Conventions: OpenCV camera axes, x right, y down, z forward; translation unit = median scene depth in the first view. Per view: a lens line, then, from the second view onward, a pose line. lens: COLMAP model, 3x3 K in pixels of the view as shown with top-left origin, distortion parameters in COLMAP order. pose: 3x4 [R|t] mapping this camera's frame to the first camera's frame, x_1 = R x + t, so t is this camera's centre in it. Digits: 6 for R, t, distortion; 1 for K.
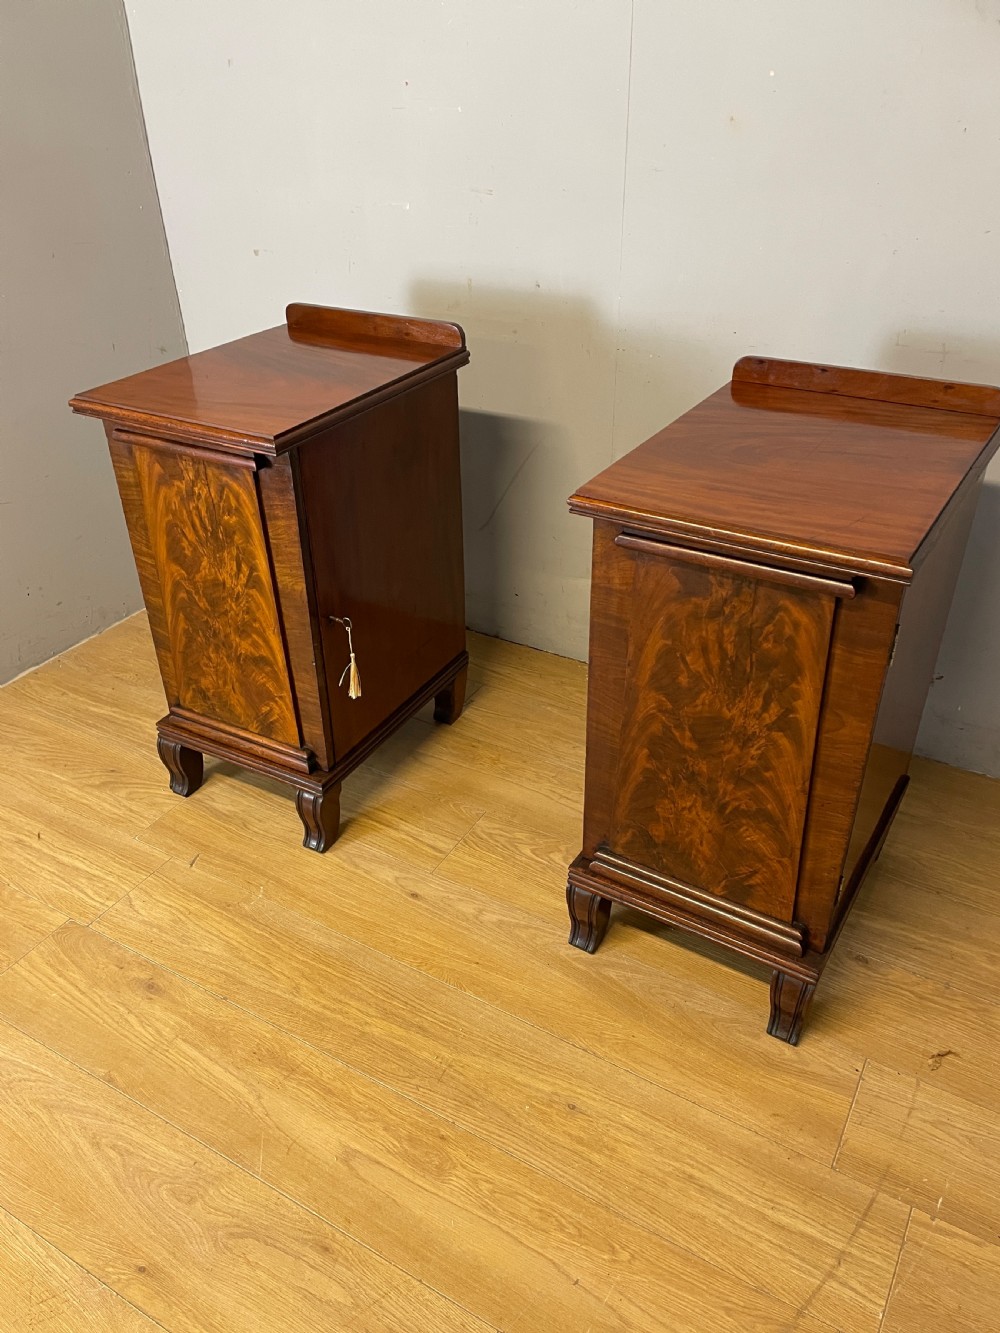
lens RADIAL K [[1008.3, 0, 489.2], [0, 1008.3, 676.5], [0, 0, 1]] dist [0.098174, -0.123893]
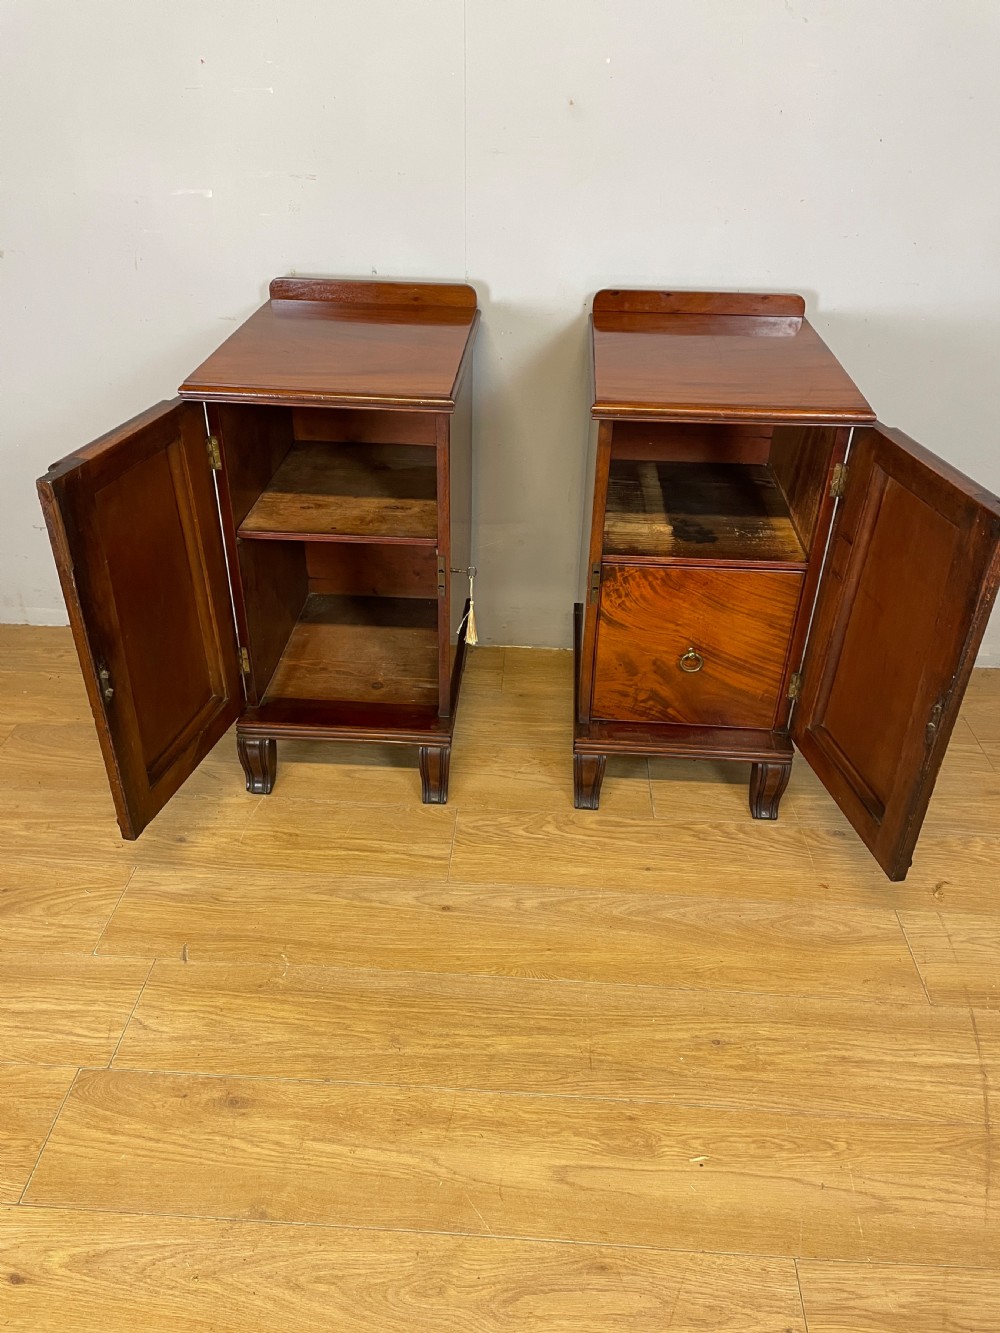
lens RADIAL K [[1008.3, 0, 497.9], [0, 1008.3, 652.8], [0, 0, 1]] dist [0.098174, -0.123893]
pose [[0.886192, -0.215646, 0.410073, -0.419362], [0.217872, 0.975076, 0.041932, -0.055378], [-0.408895, 0.052183, 0.911088, 0.105285]]
